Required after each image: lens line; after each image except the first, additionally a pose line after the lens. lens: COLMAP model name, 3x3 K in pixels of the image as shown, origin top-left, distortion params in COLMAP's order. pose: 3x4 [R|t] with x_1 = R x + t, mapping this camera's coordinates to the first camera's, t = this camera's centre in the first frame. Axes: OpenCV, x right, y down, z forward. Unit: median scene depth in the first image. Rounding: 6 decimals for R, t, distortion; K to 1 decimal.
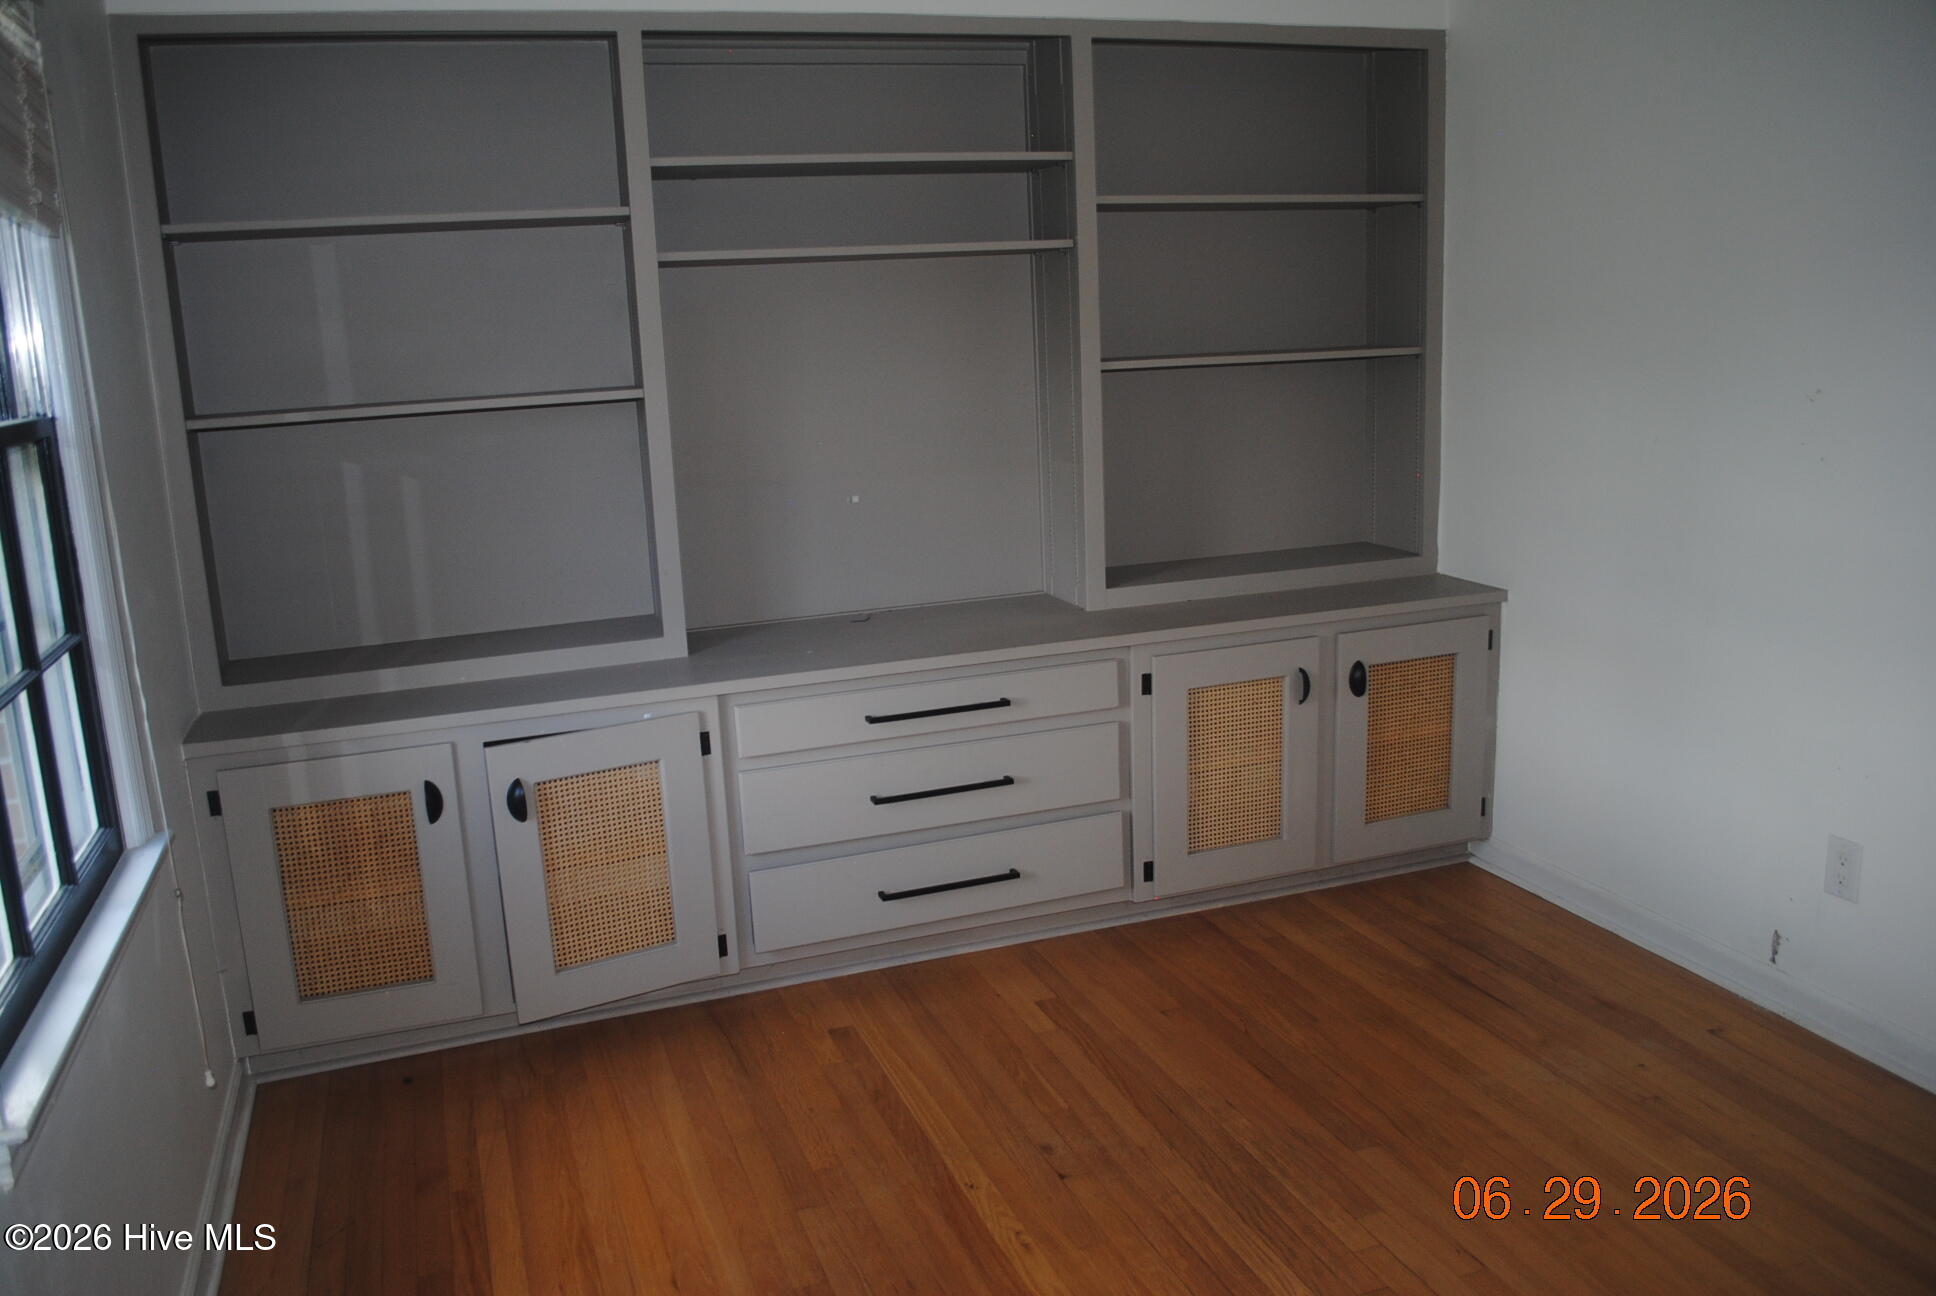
lens RADIAL K [[1532.4, 0, 968.0], [0, 1532.4, 648.0], [0, 0, 1]] dist [-0.076396, 0.002565]
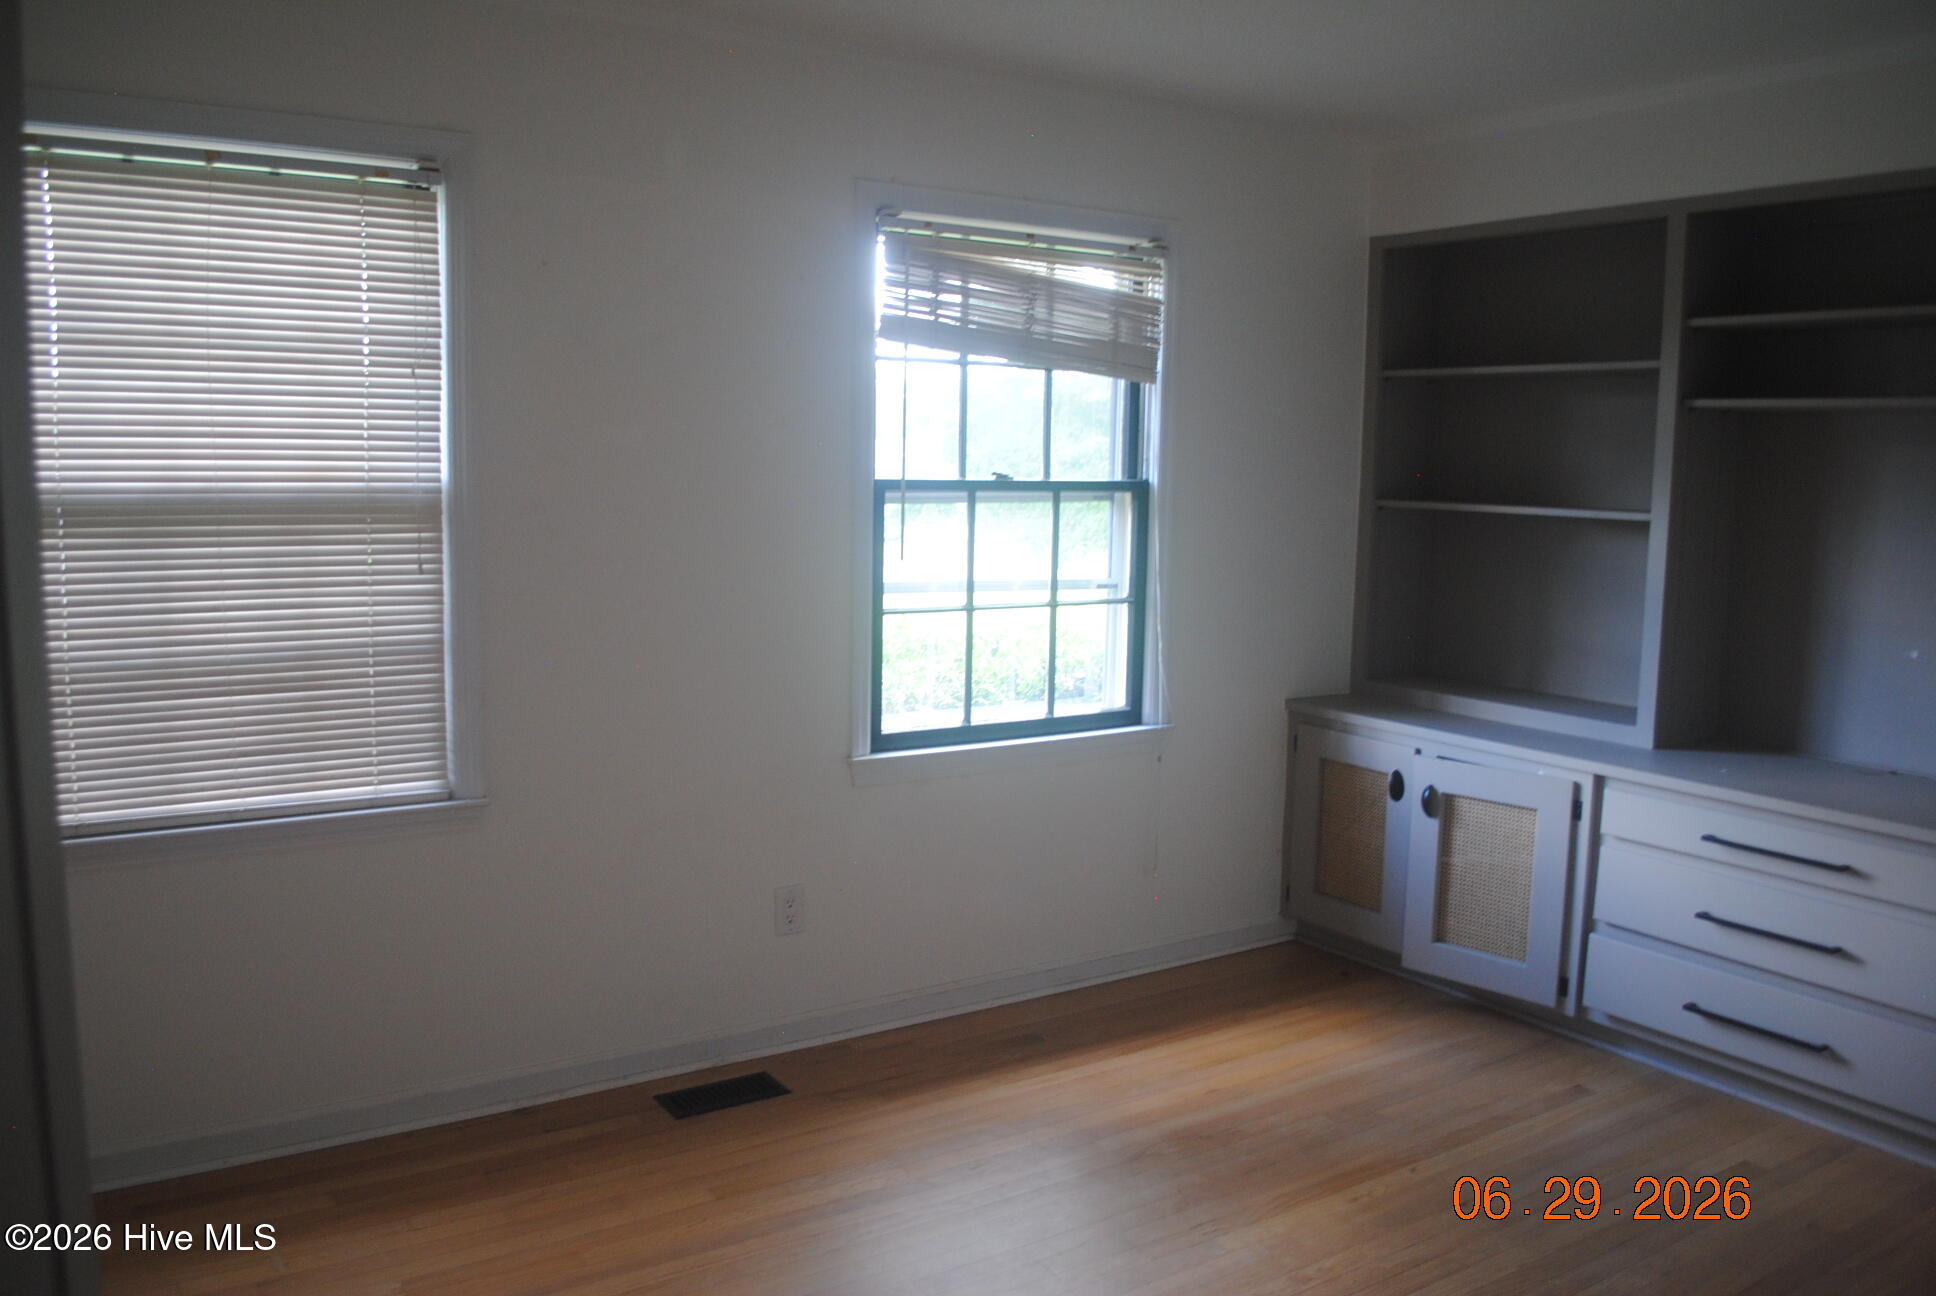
lens RADIAL K [[1532.9, 0, 968.0], [0, 1532.9, 648.0], [0, 0, 1]] dist [-0.076409, 0.011402]
pose [[0.225211, 0.163778, -0.960446, 0.829928], [-0.234193, 0.965969, 0.109805, -0.077471], [0.945745, 0.200200, 0.255903, 0.230280]]
